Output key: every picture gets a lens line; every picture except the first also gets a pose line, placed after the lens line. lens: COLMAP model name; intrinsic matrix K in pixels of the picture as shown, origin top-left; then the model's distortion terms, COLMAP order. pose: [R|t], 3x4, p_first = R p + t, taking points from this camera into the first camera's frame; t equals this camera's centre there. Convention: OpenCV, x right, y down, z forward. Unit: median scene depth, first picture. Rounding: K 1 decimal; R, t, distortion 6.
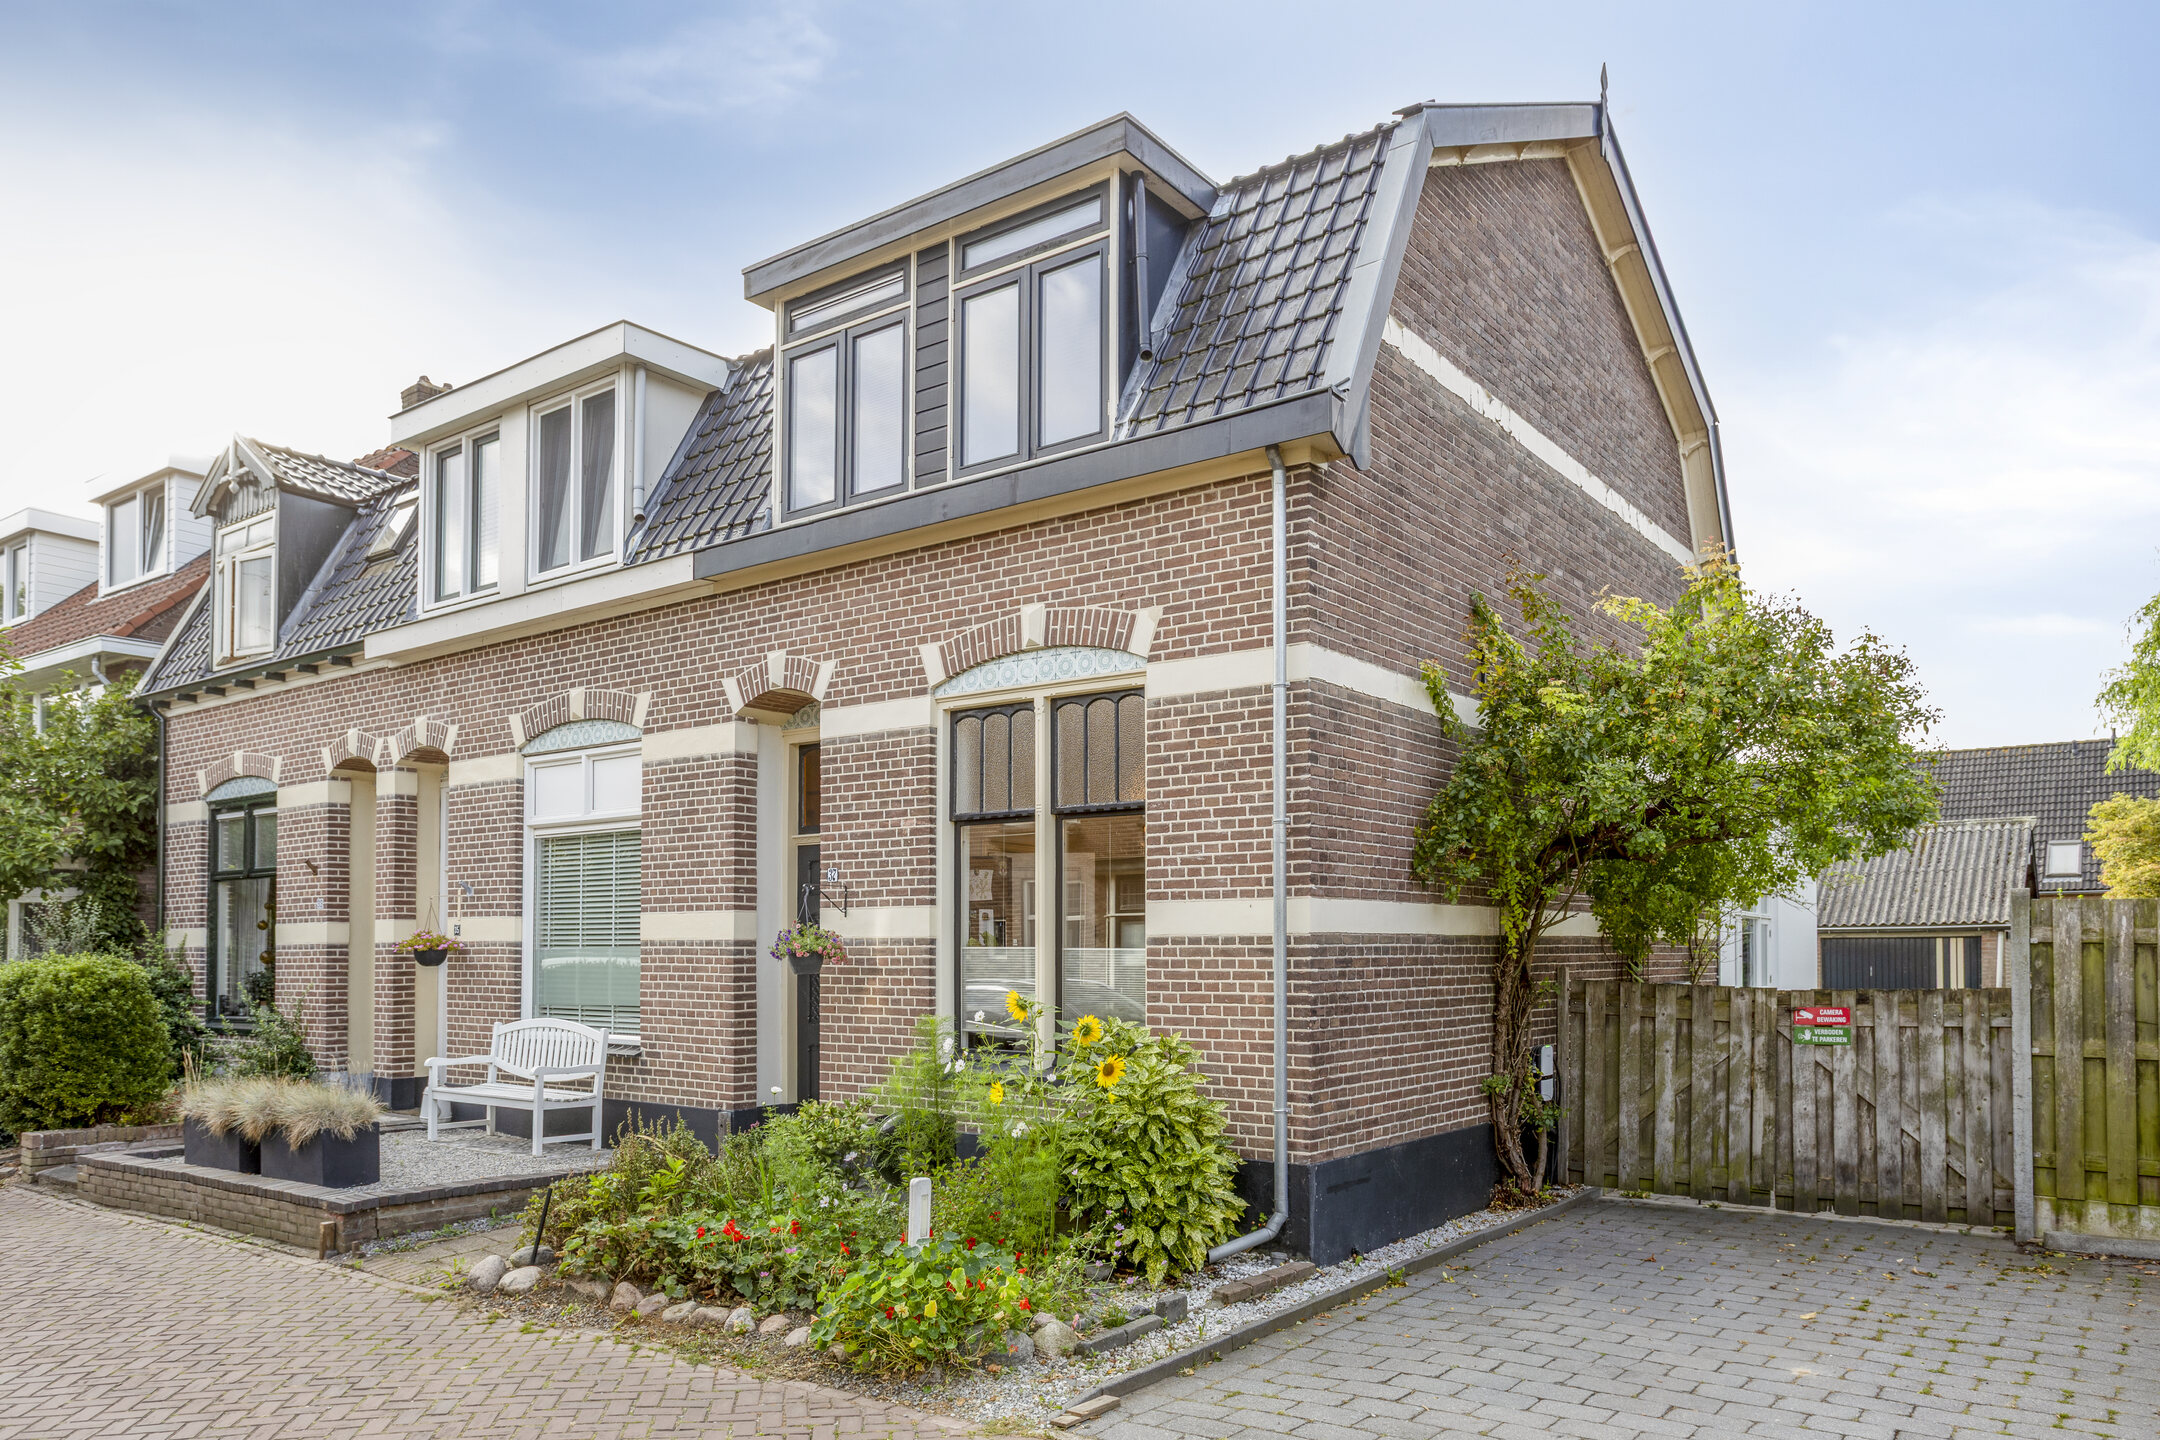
lens RADIAL K [[1530.9, 0, 1096.0], [0, 1530.9, 942.8], [0, 0, 1]] dist [-0.006347, 0.029935]
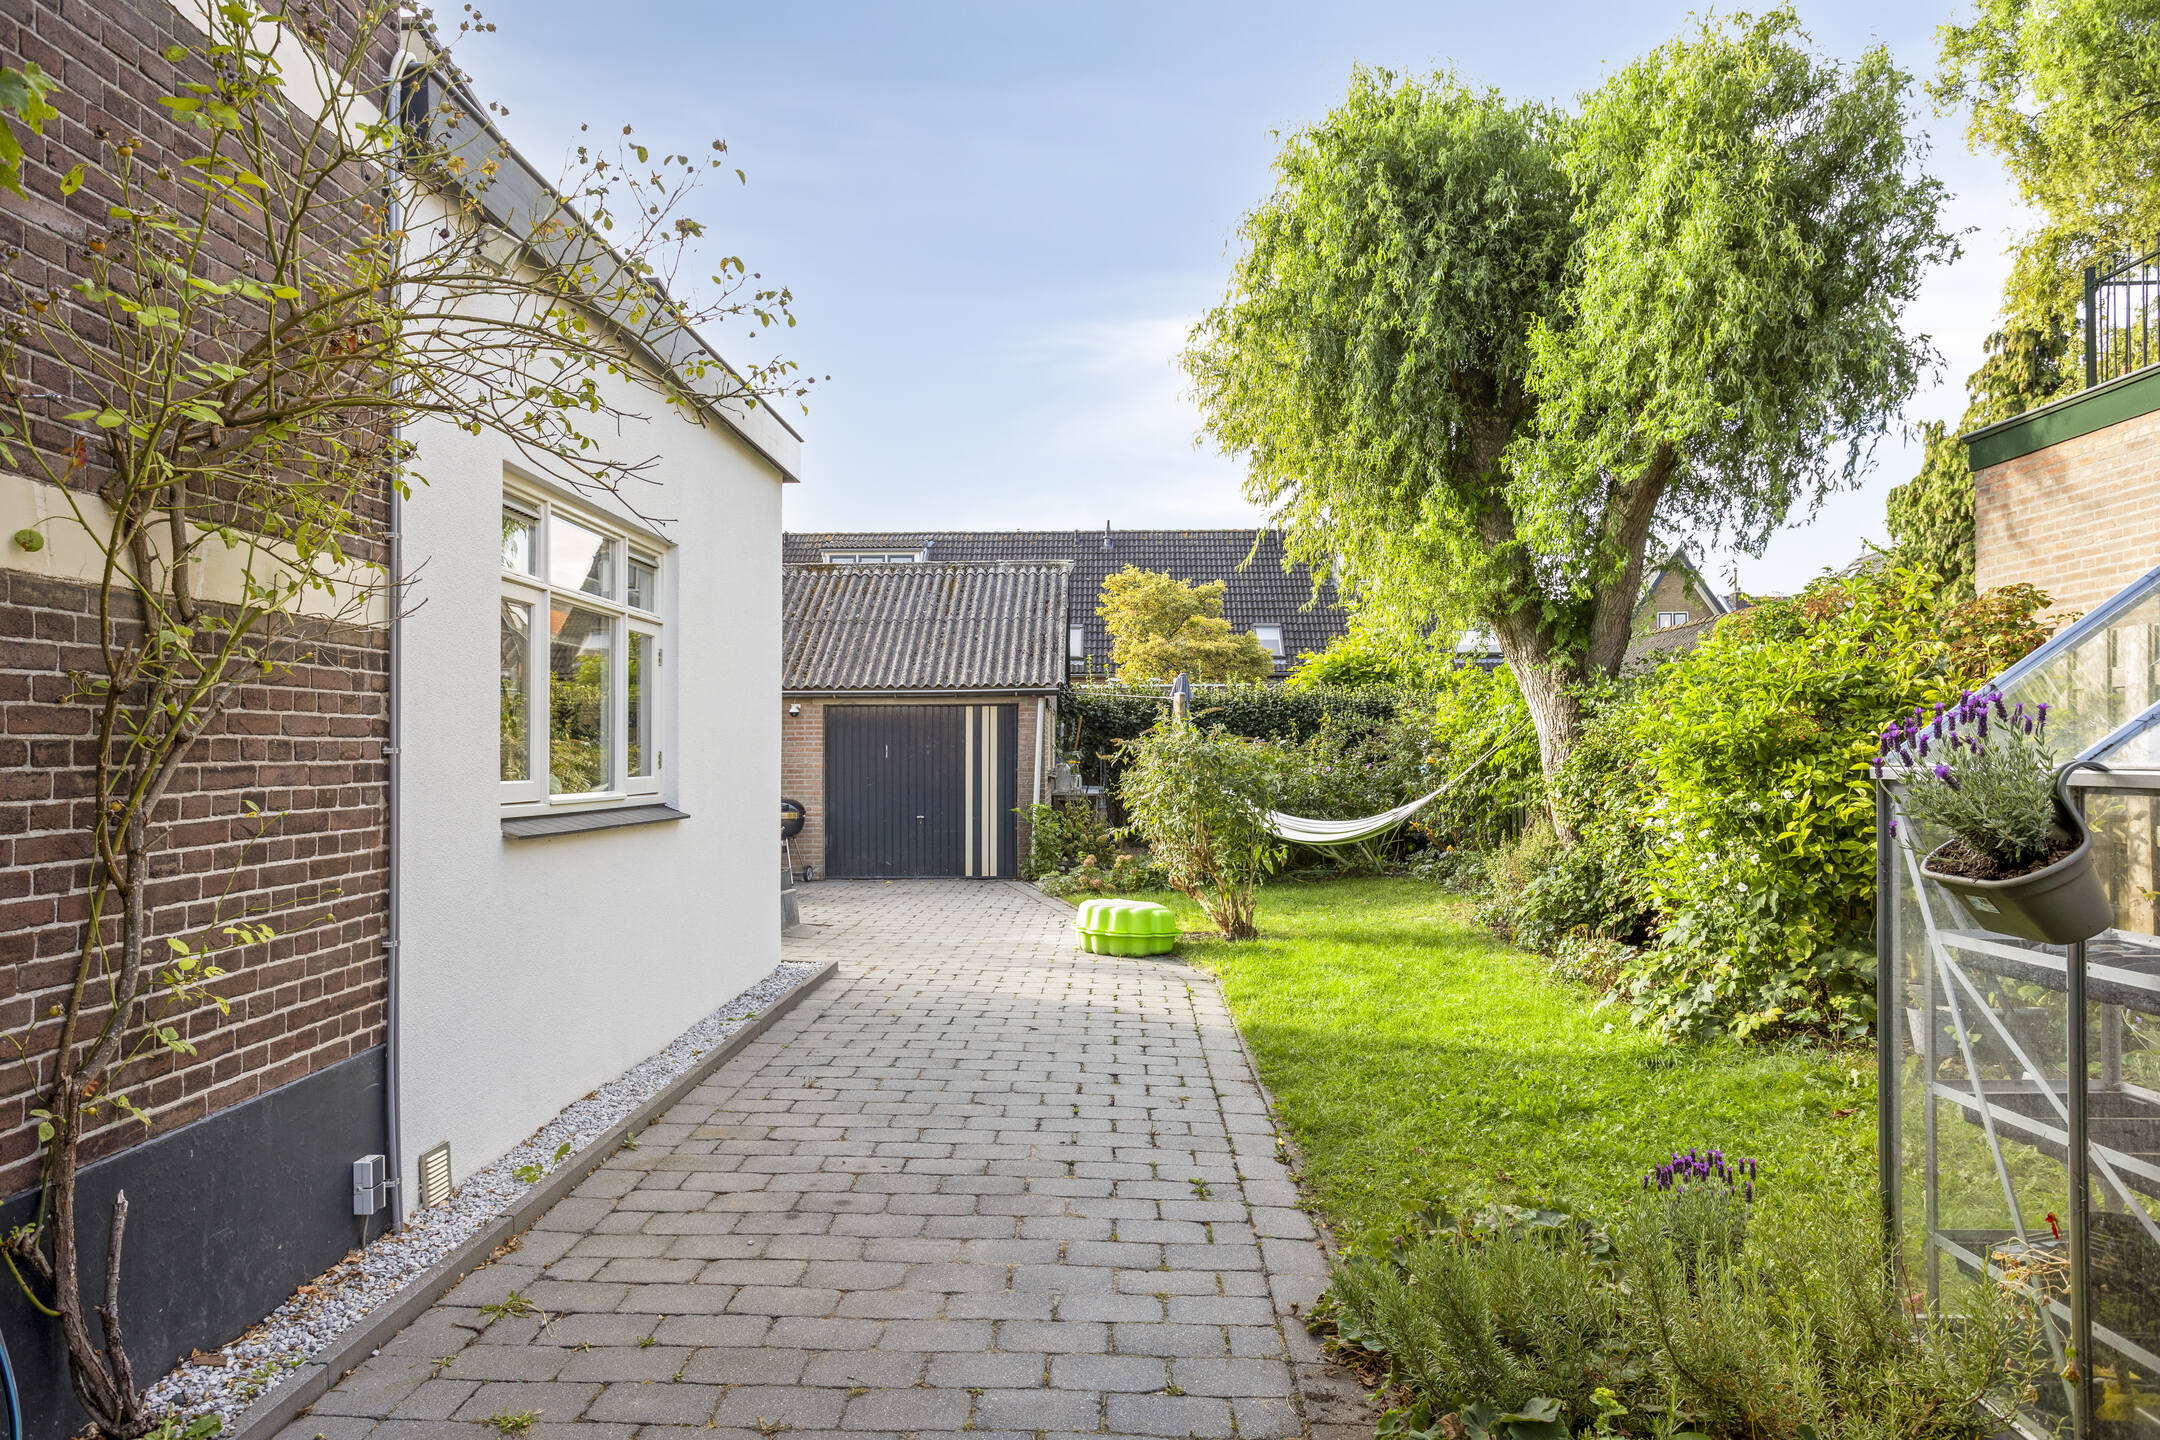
lens RADIAL K [[1350.1, 0, 1066.8], [0, 1350.1, 733.8], [0, 0, 1]] dist [0.005258, 0.001229]
pose [[0.832626, 0.009110, 0.553760, 0.520422], [-0.009632, 0.999952, -0.001968, 0.025388], [-0.553752, -0.003695, 0.832674, 0.982177]]
